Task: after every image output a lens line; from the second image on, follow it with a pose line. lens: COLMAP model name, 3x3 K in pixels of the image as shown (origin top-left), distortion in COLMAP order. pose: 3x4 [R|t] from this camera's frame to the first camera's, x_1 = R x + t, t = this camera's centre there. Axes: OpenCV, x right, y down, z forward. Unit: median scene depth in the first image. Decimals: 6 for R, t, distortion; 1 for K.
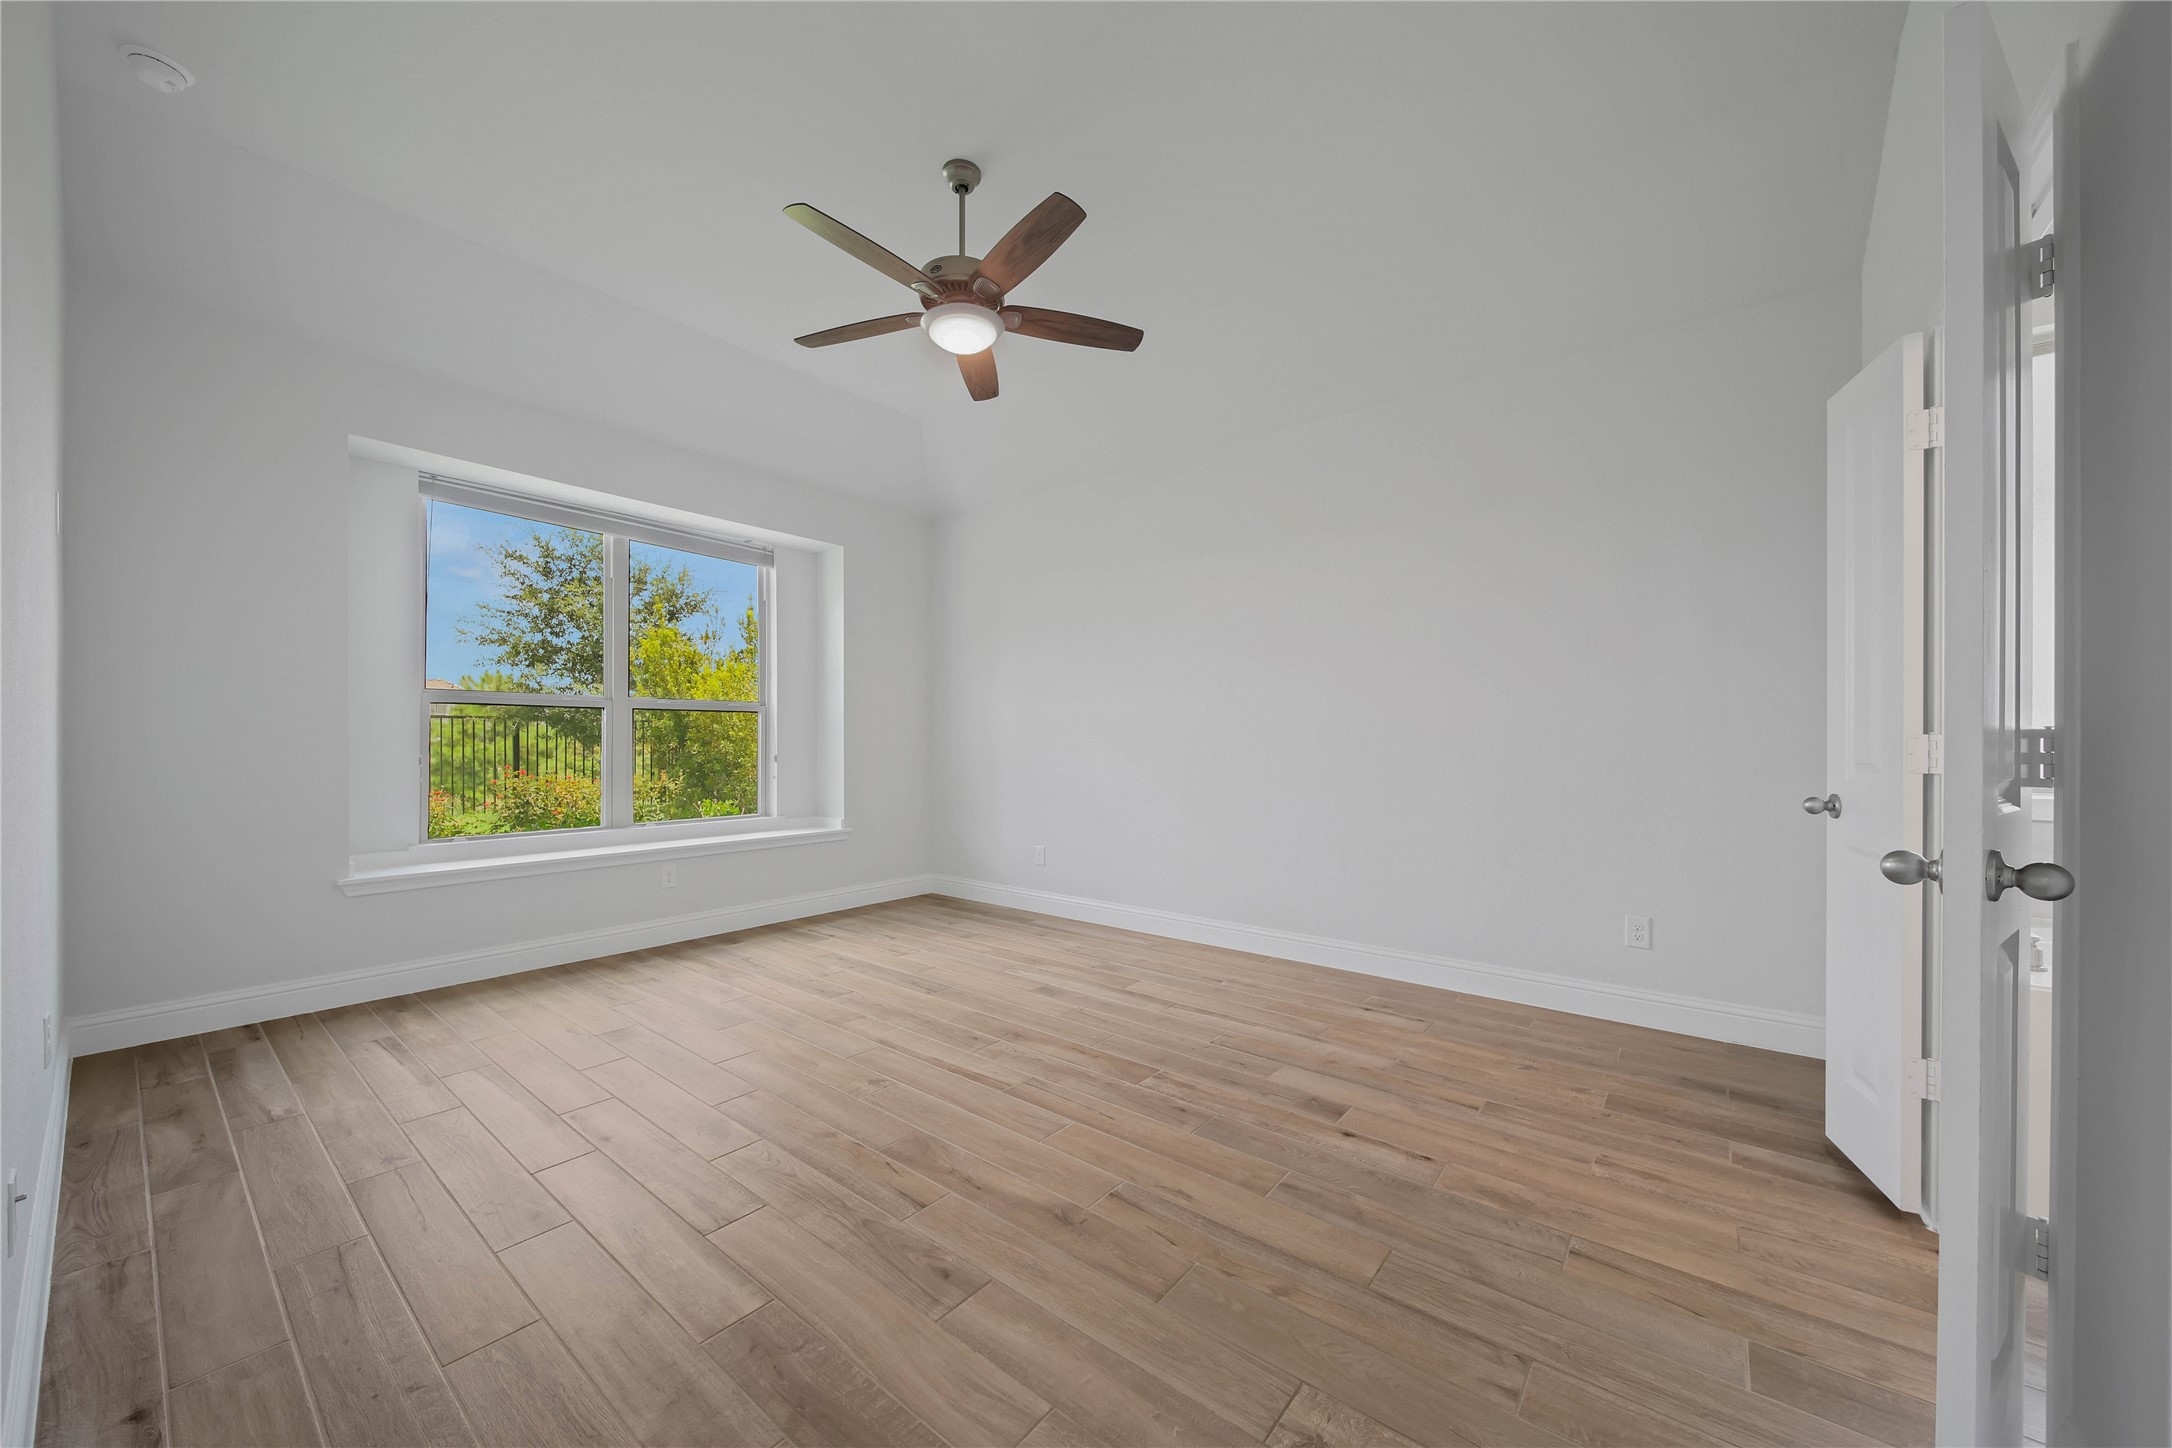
lens RADIAL K [[797.0, 0, 1092.6], [0, 797.0, 739.1], [0, 0, 1]] dist [-0.000194, -0.000055]
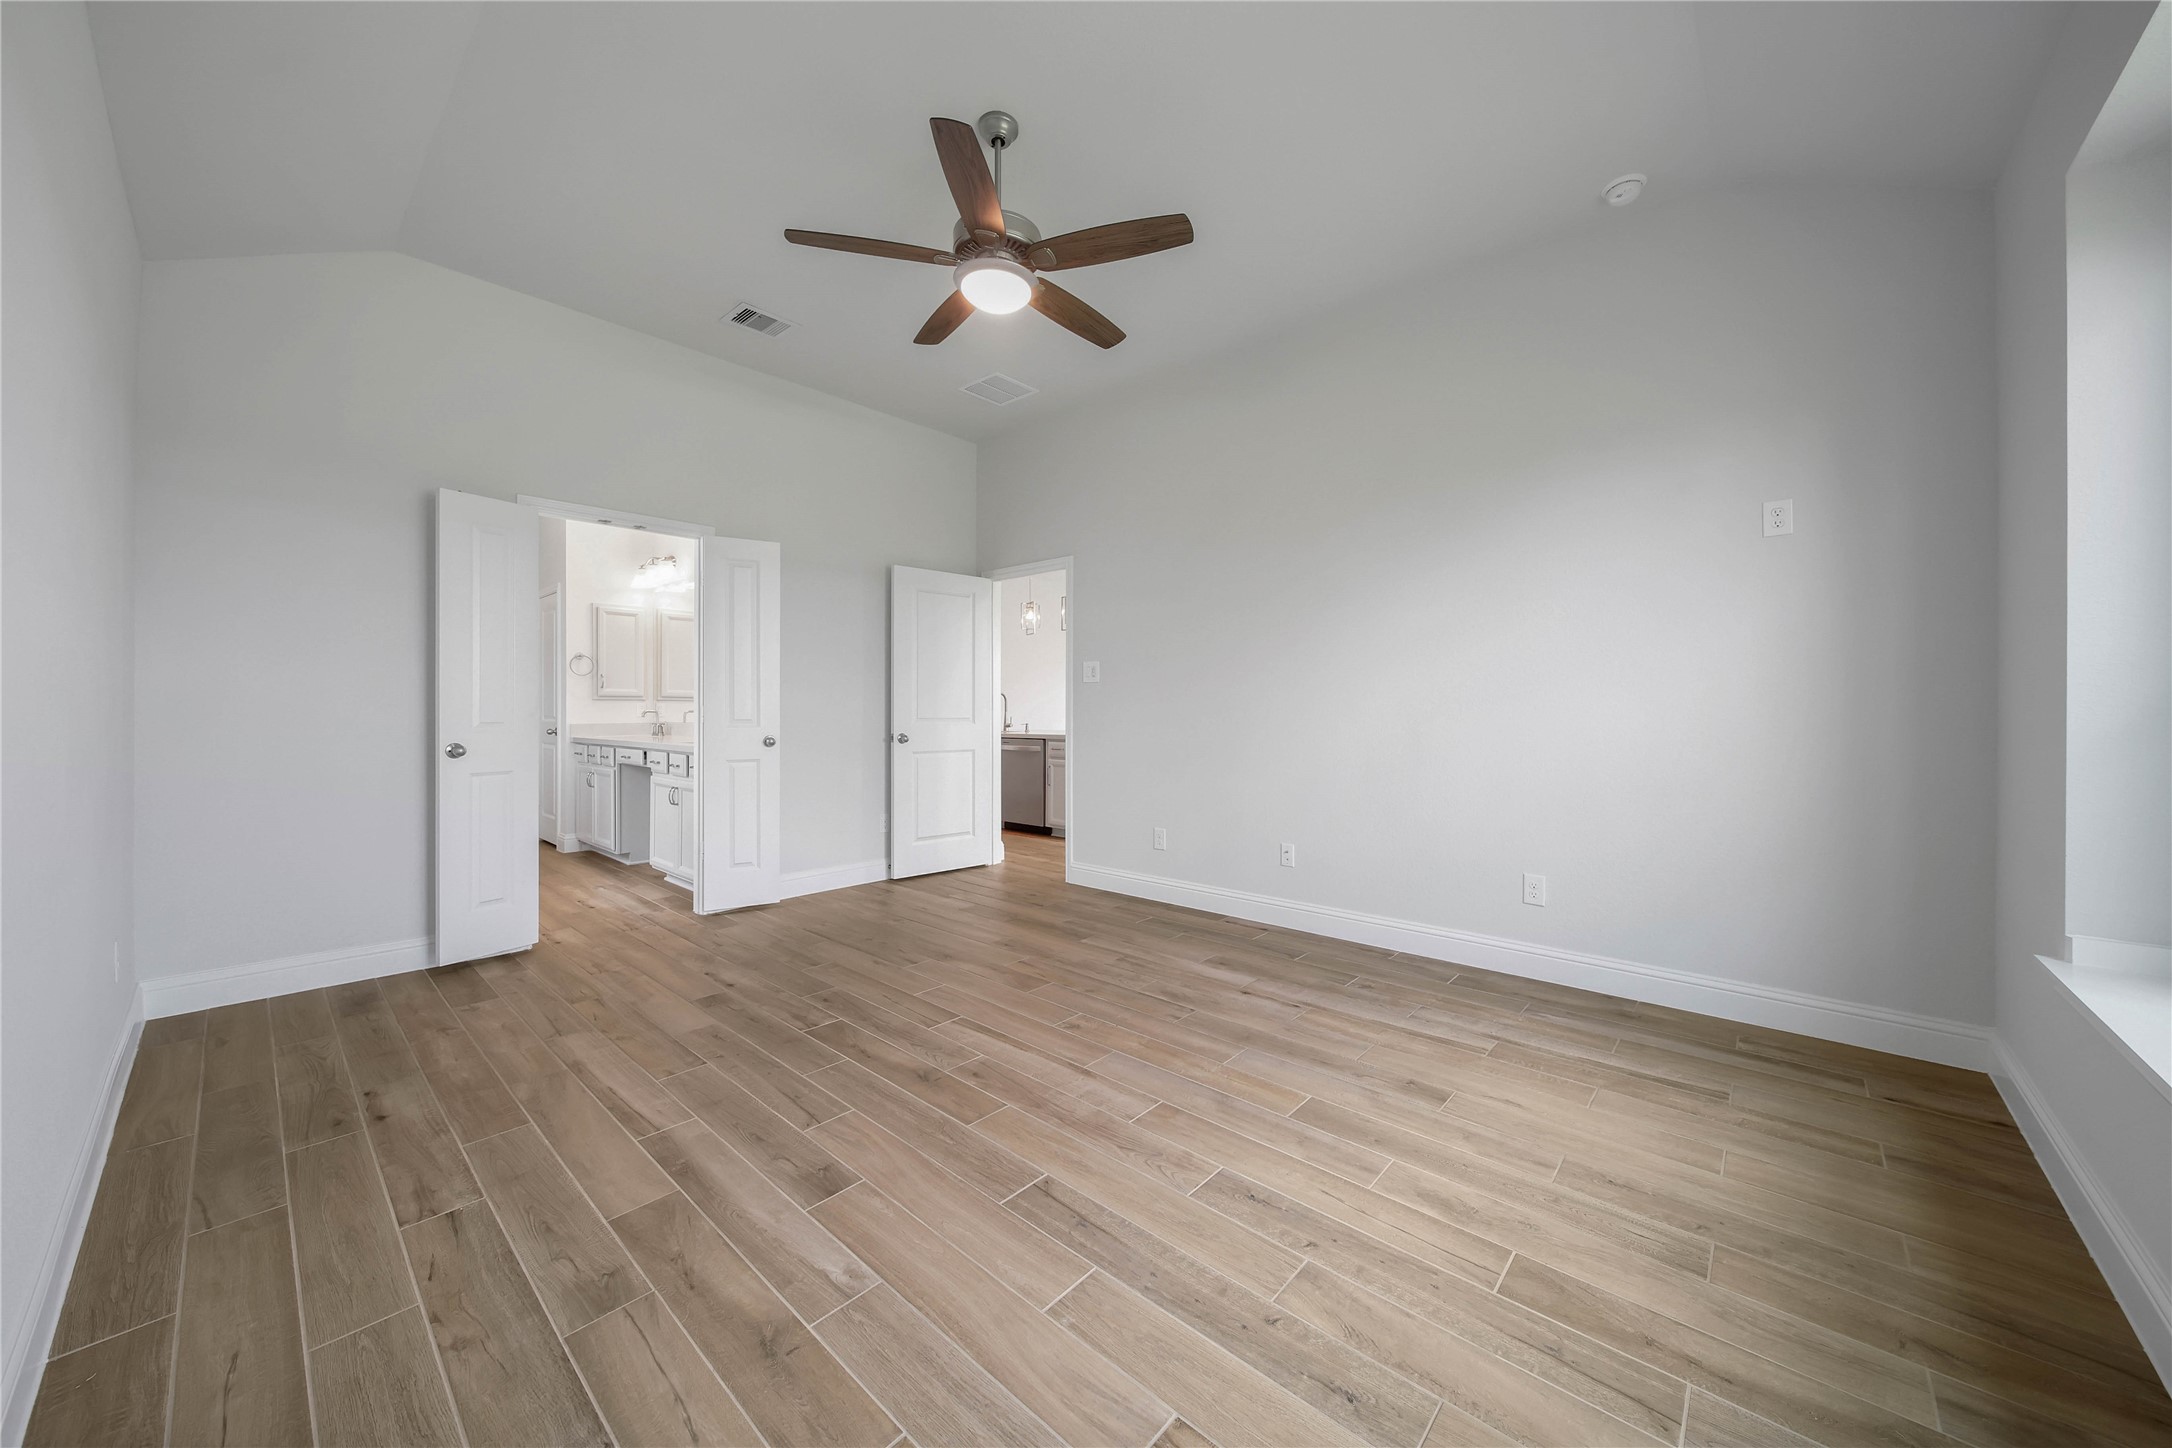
lens RADIAL K [[771.1, 0, 1090.2], [0, 771.1, 717.3], [0, 0, 1]] dist [-0.000971, -0.000136]
pose [[-0.997978, -0.004113, 0.063421, -0.362785], [-0.003487, 0.999944, 0.009985, -0.002018], [-0.063458, 0.009744, -0.997937, 2.060555]]
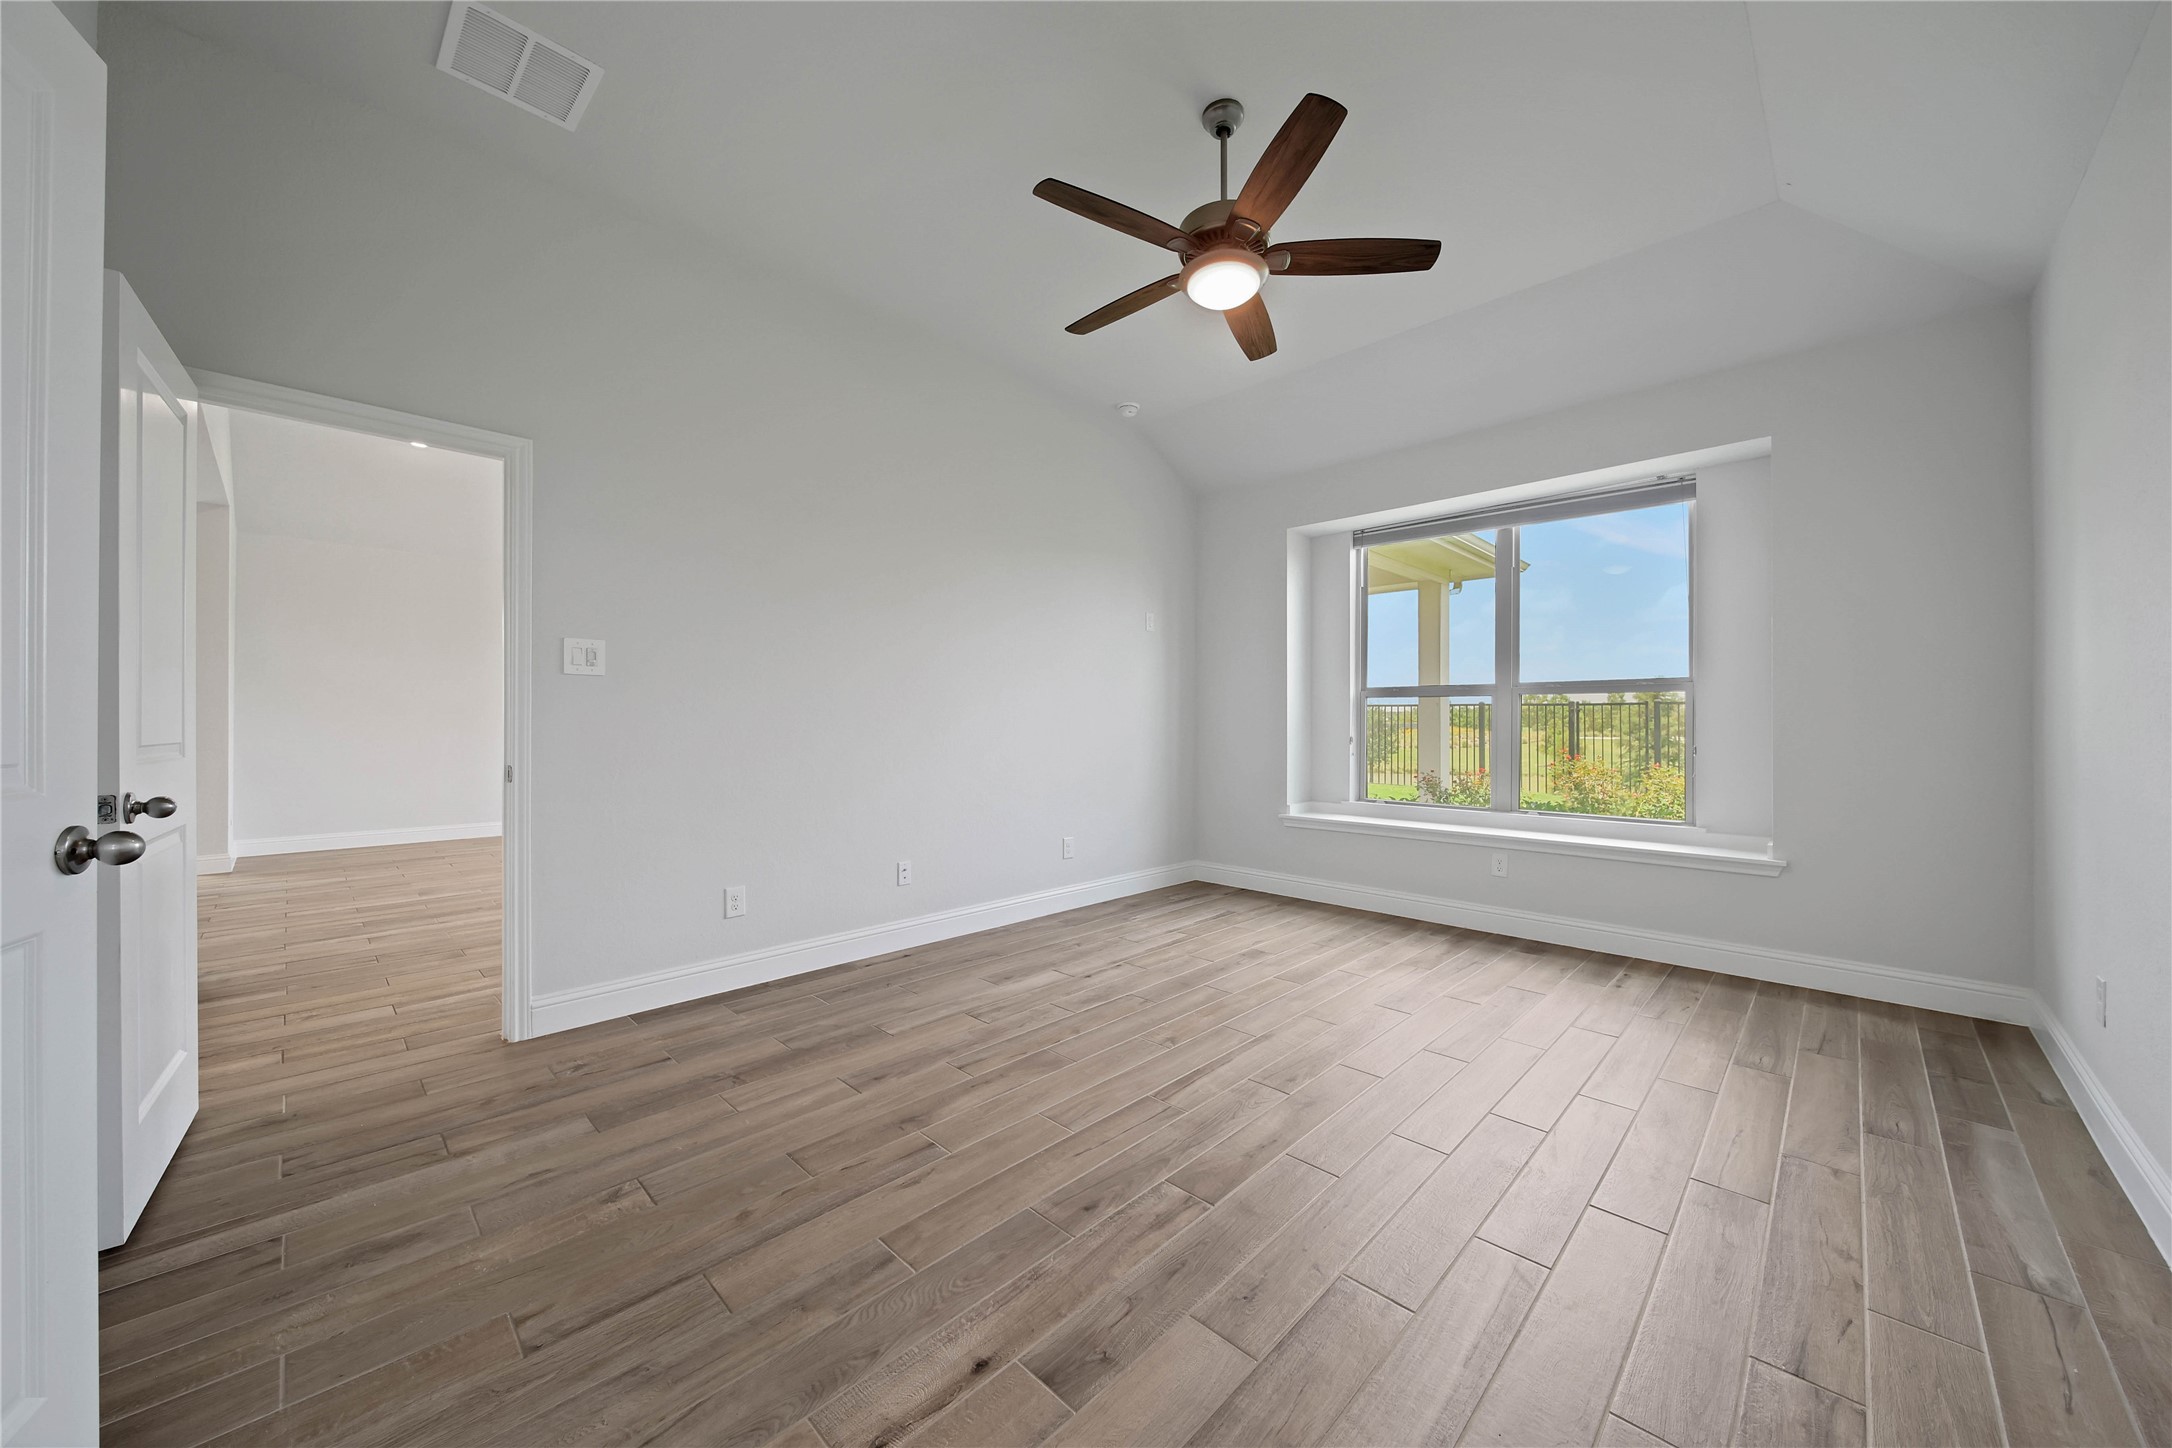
lens RADIAL K [[771.1, 0, 1090.2], [0, 771.1, 717.3], [0, 0, 1]] dist [-0.000971, -0.000136]
pose [[-0.108450, -0.008691, -0.994064, 0.805700], [-0.001827, 0.999962, -0.008543, -0.004840], [0.994100, 0.000890, -0.108462, 1.012895]]
